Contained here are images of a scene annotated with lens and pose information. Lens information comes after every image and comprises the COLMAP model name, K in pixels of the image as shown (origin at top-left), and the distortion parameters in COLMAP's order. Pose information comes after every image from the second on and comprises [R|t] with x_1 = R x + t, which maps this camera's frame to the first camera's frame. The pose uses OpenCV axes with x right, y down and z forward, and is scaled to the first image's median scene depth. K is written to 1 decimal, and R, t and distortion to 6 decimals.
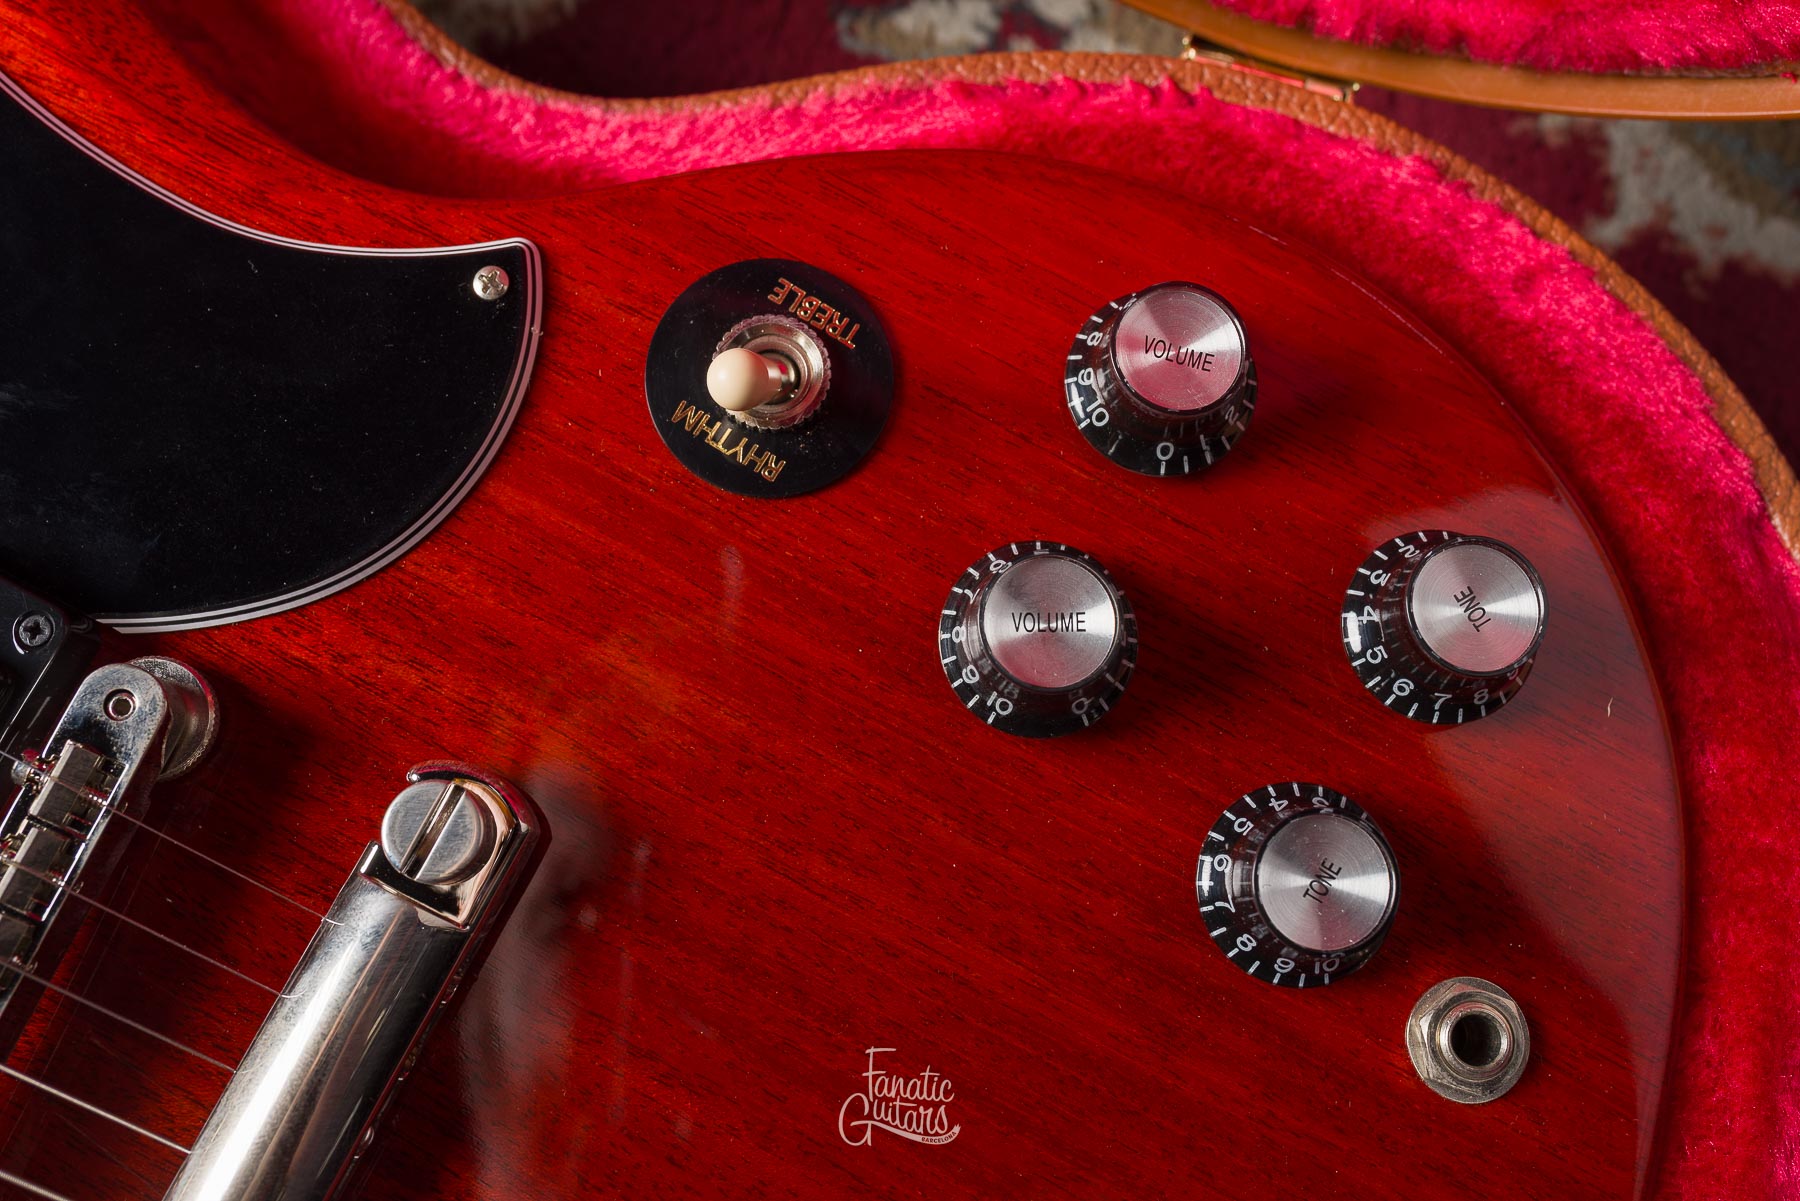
lens RADIAL K [[1769.5, 0, 886.1], [0, 1769.5, 568.2], [0, 0, 1]] dist [-0.004264, 0.005505]
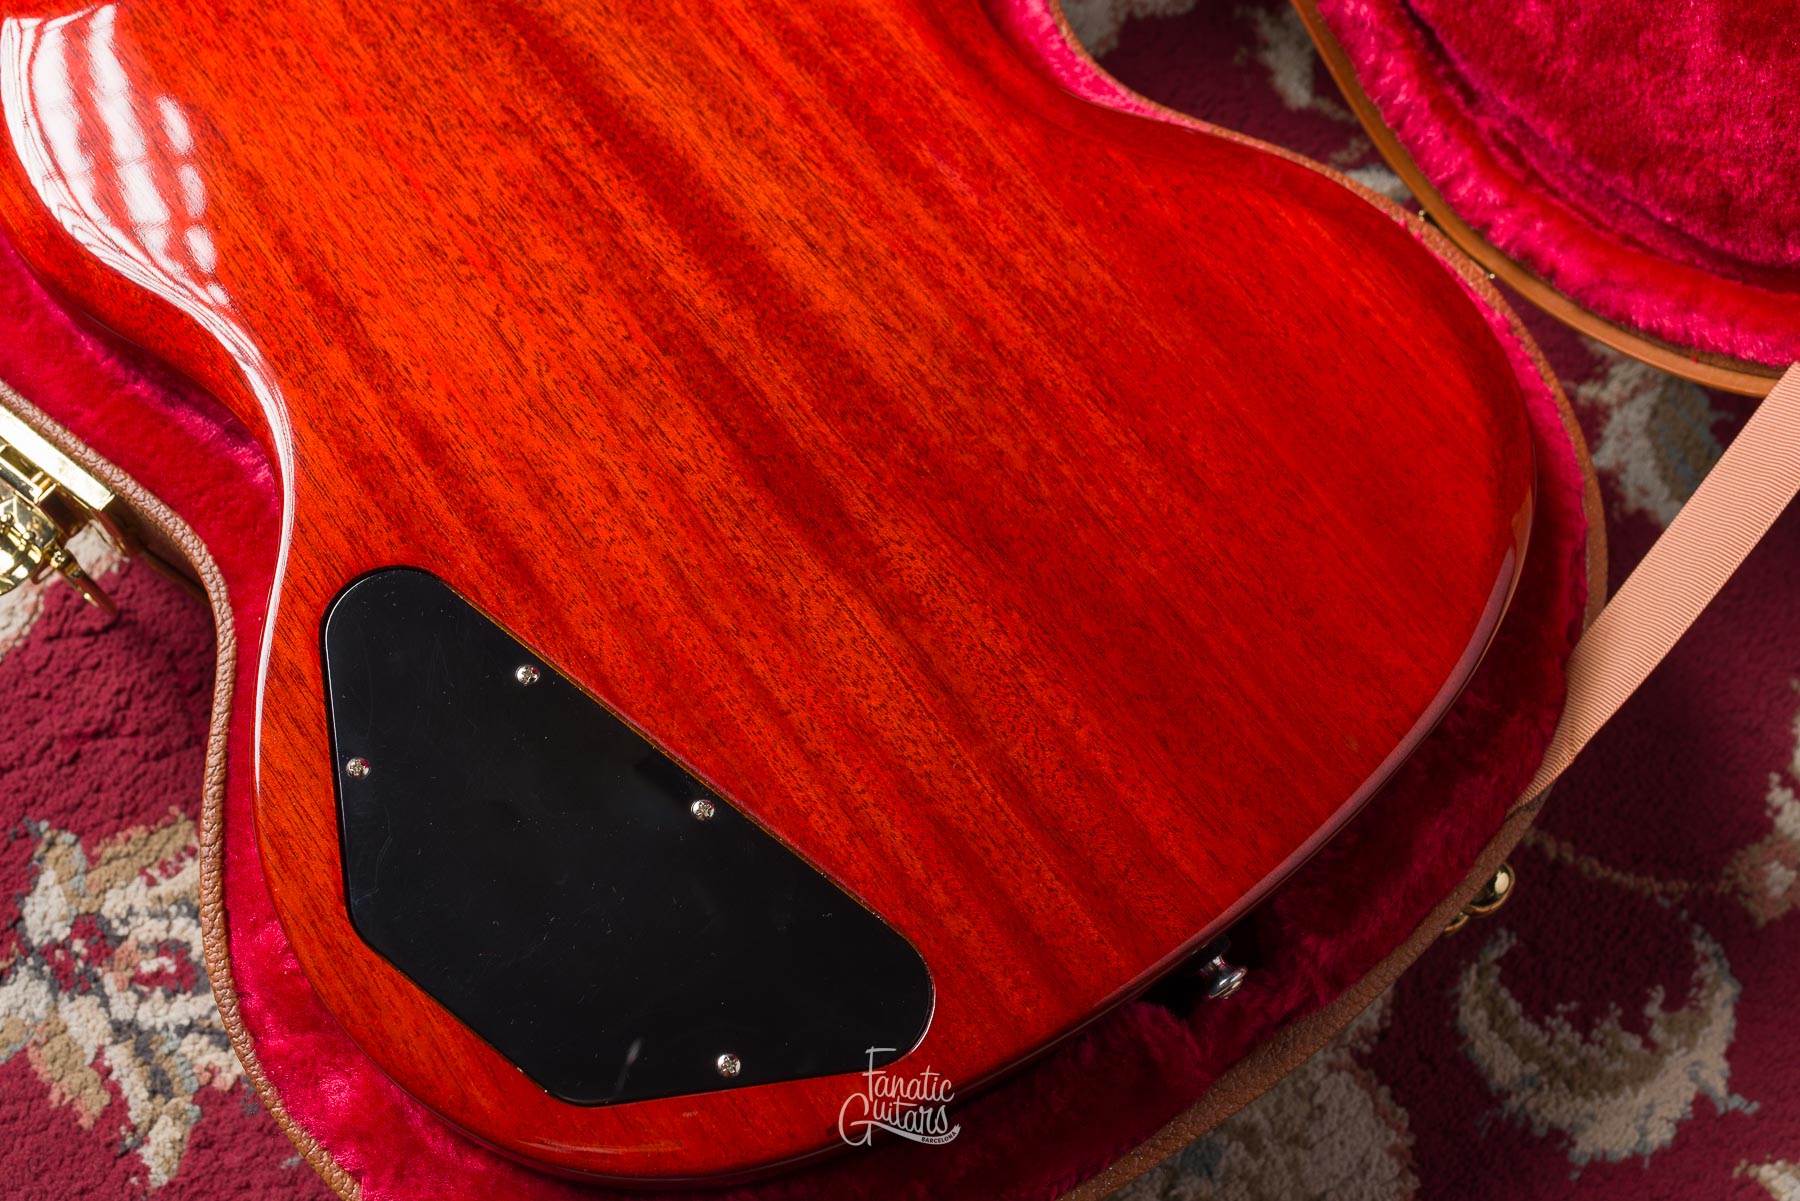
lens RADIAL K [[1708.5, 0, 904.9], [0, 1708.5, 589.1], [0, 0, 1]] dist [0.002000, -0.001742]
pose [[0.876225, 0.481220, -0.025625, -0.079375], [-0.481311, 0.871280, -0.095974, 0.555226], [-0.023858, 0.096428, 0.995054, -0.844170]]
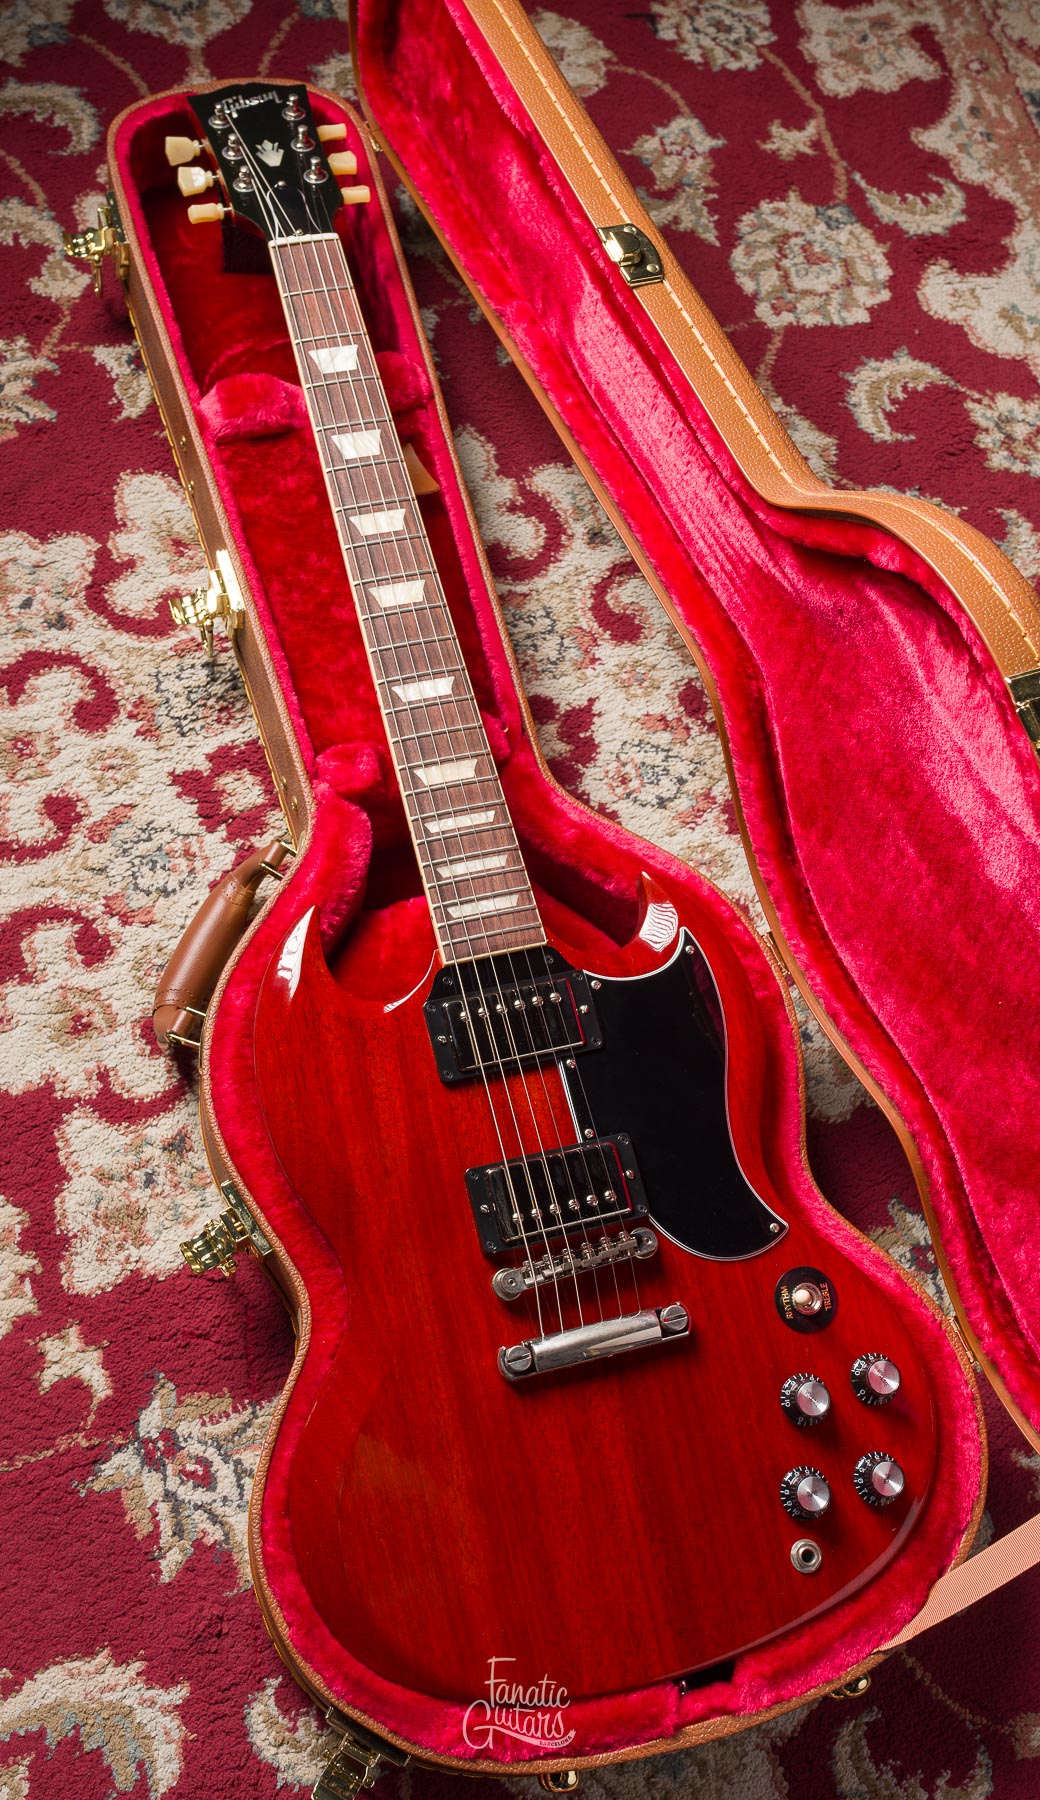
lens RADIAL K [[1850.1, 0, 534.9], [0, 1850.1, 888.4], [0, 0, 1]] dist [0.003987, -0.003818]
pose [[0.661711, 0.733890, -0.153439, -0.496184], [-0.749645, 0.651178, -0.118323, 0.229680], [0.013080, 0.193321, 0.981048, -3.150117]]
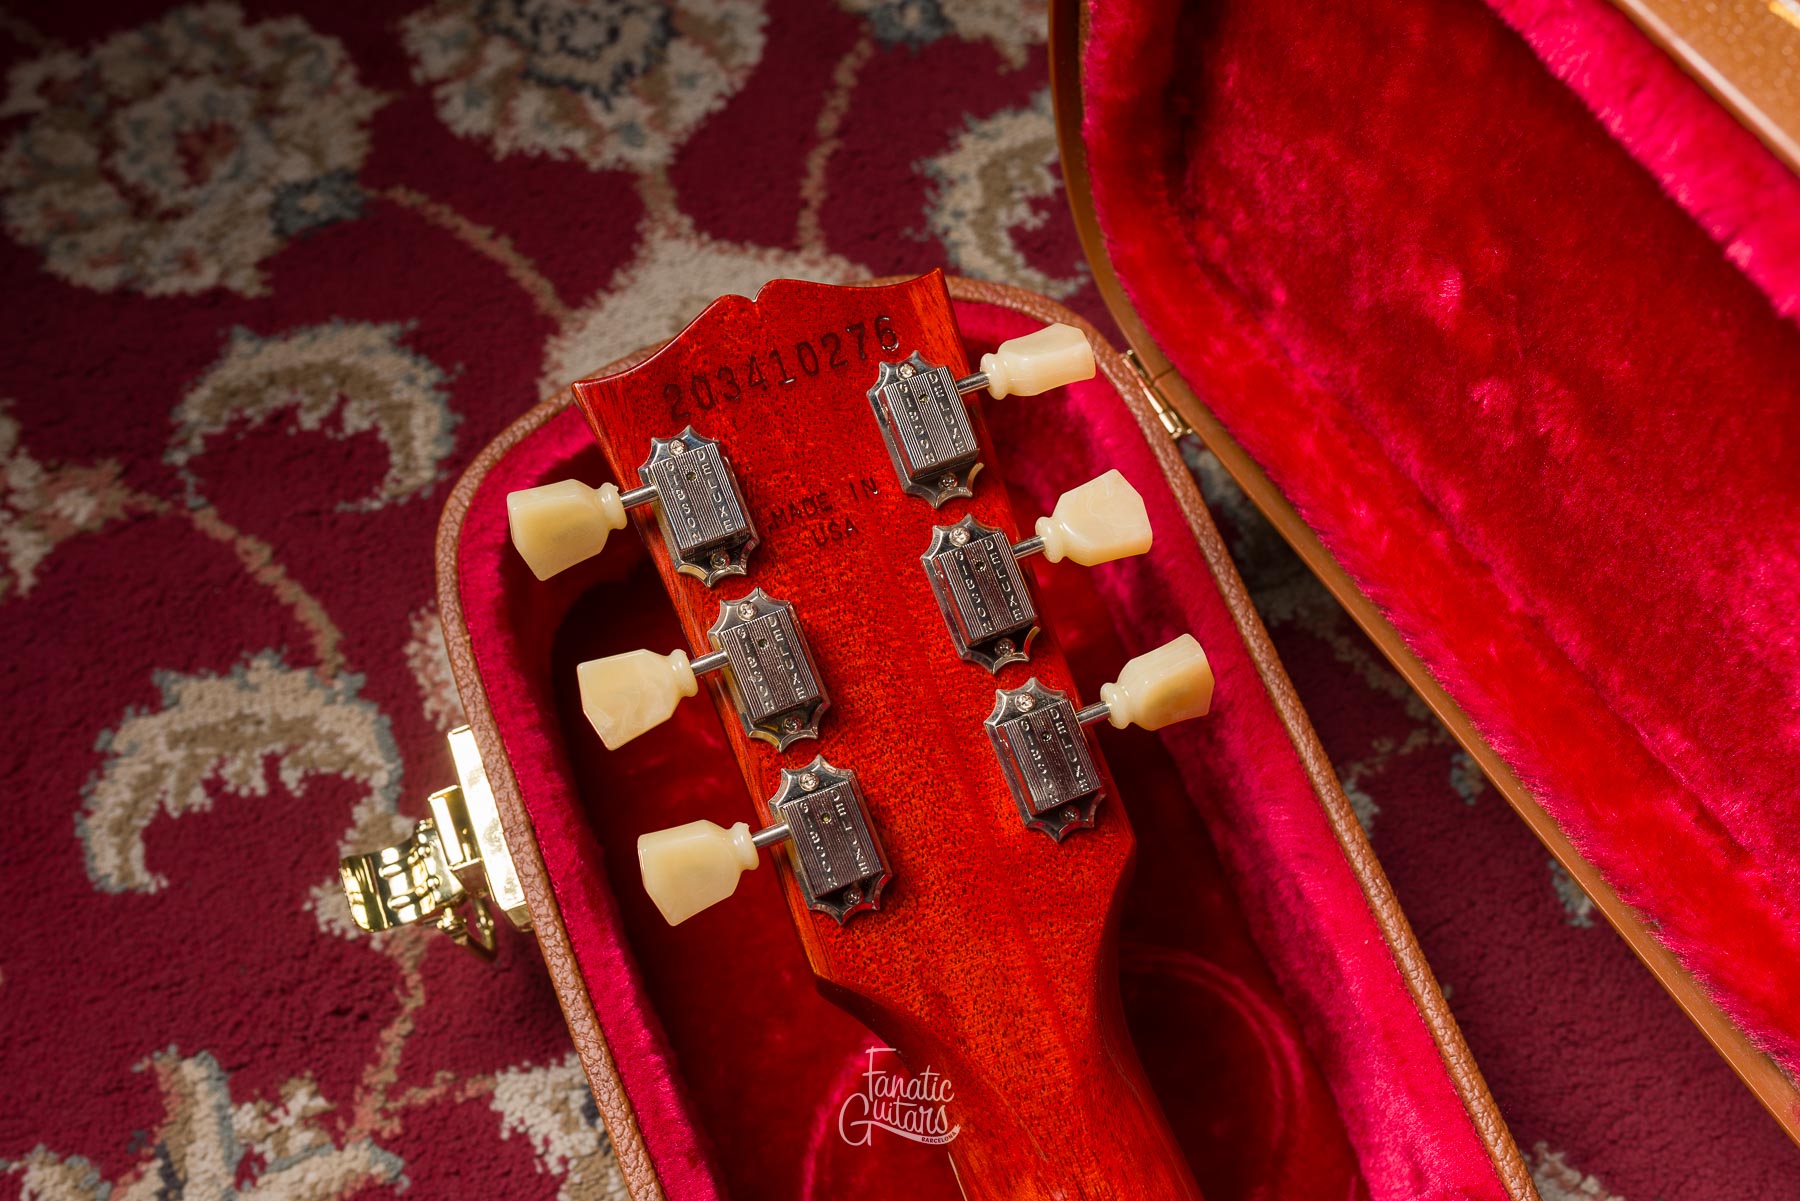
lens RADIAL K [[1663.3, 0, 914.7], [0, 1663.3, 623.9], [0, 0, 1]] dist [0.008515, -0.005309]
pose [[0.741509, 0.630943, -0.228201, -2.873997], [-0.656997, 0.751794, -0.056223, -1.027281], [0.136086, 0.191618, 0.971989, 0.017028]]
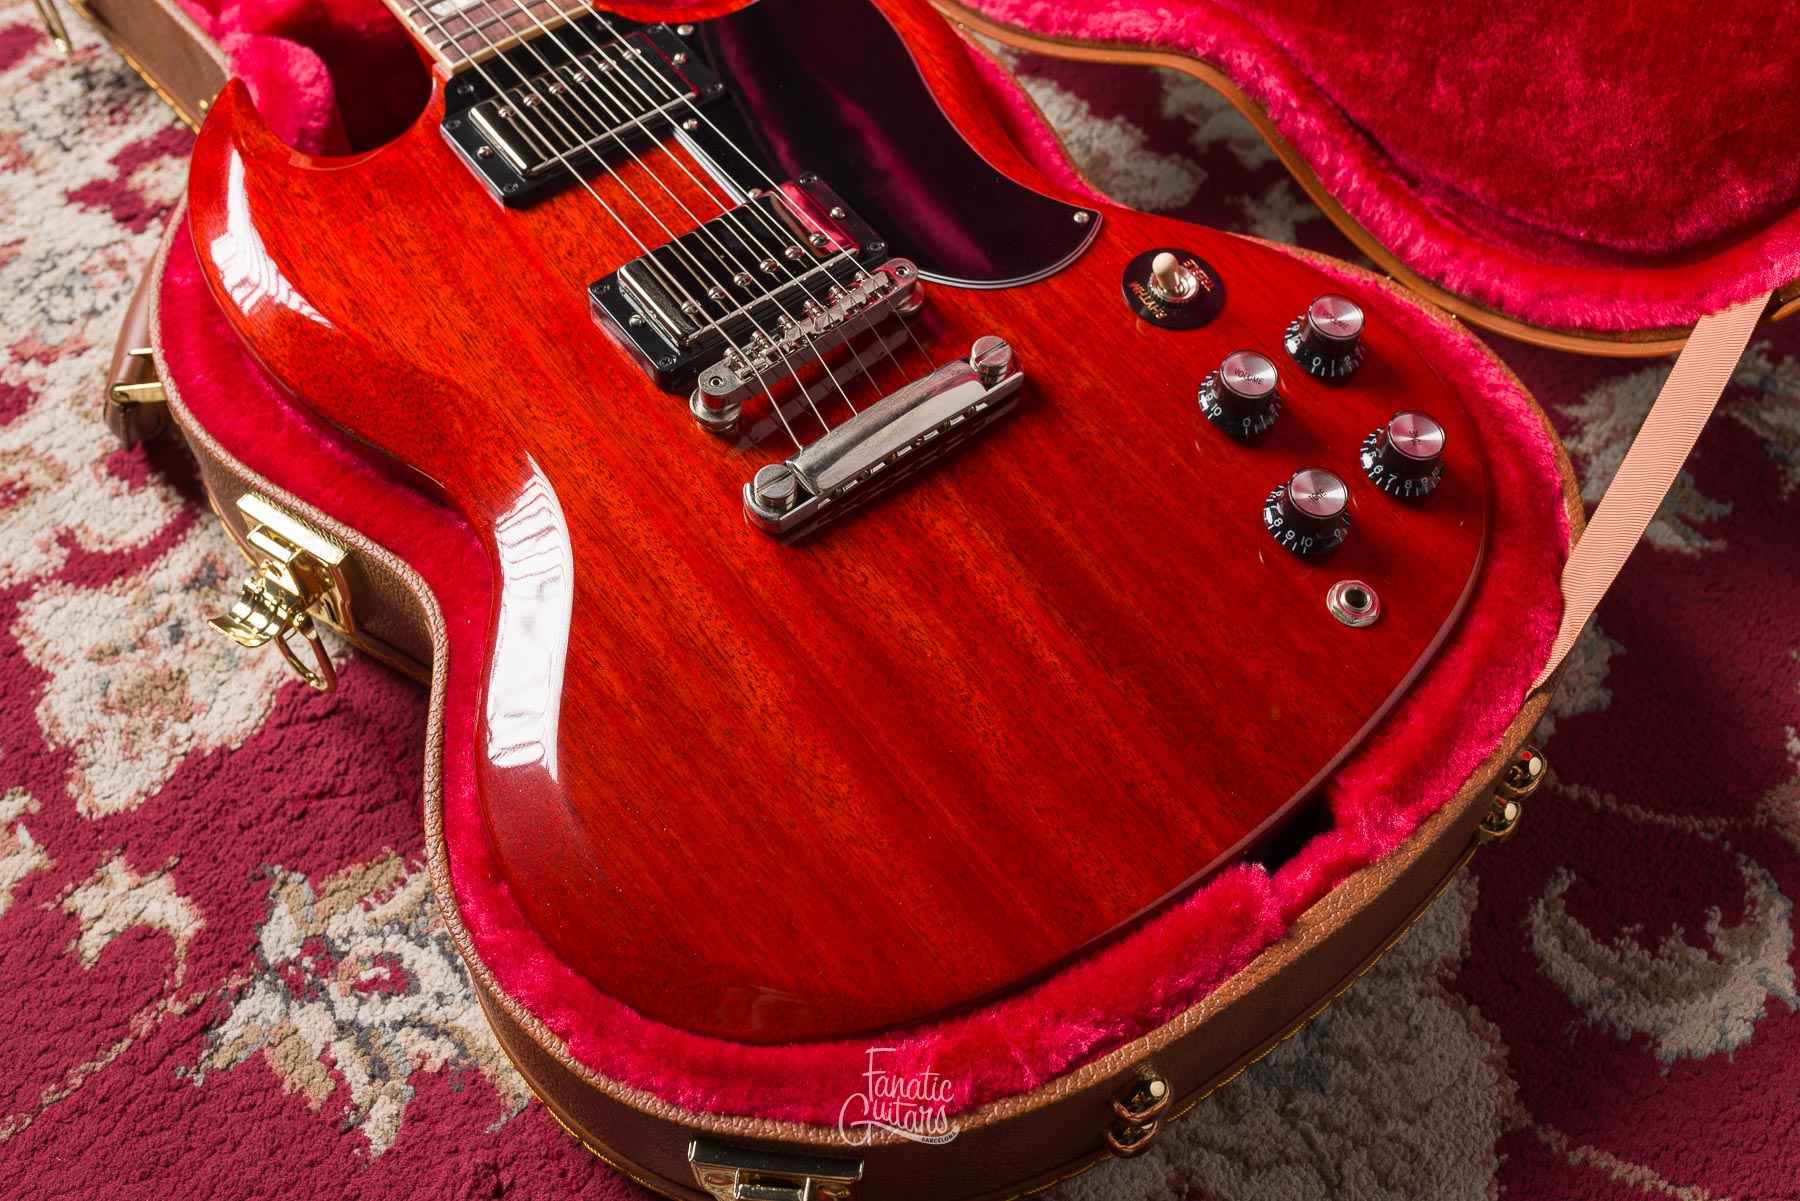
lens RADIAL K [[1694.5, 0, 909.6], [0, 1694.5, 623.3], [0, 0, 1]] dist [-0.002768, 0.005637]
pose [[0.908157, 0.375592, -0.184883, 0.211936], [-0.415822, 0.860395, -0.294640, 1.134659], [0.048408, 0.344458, 0.937553, -1.051762]]
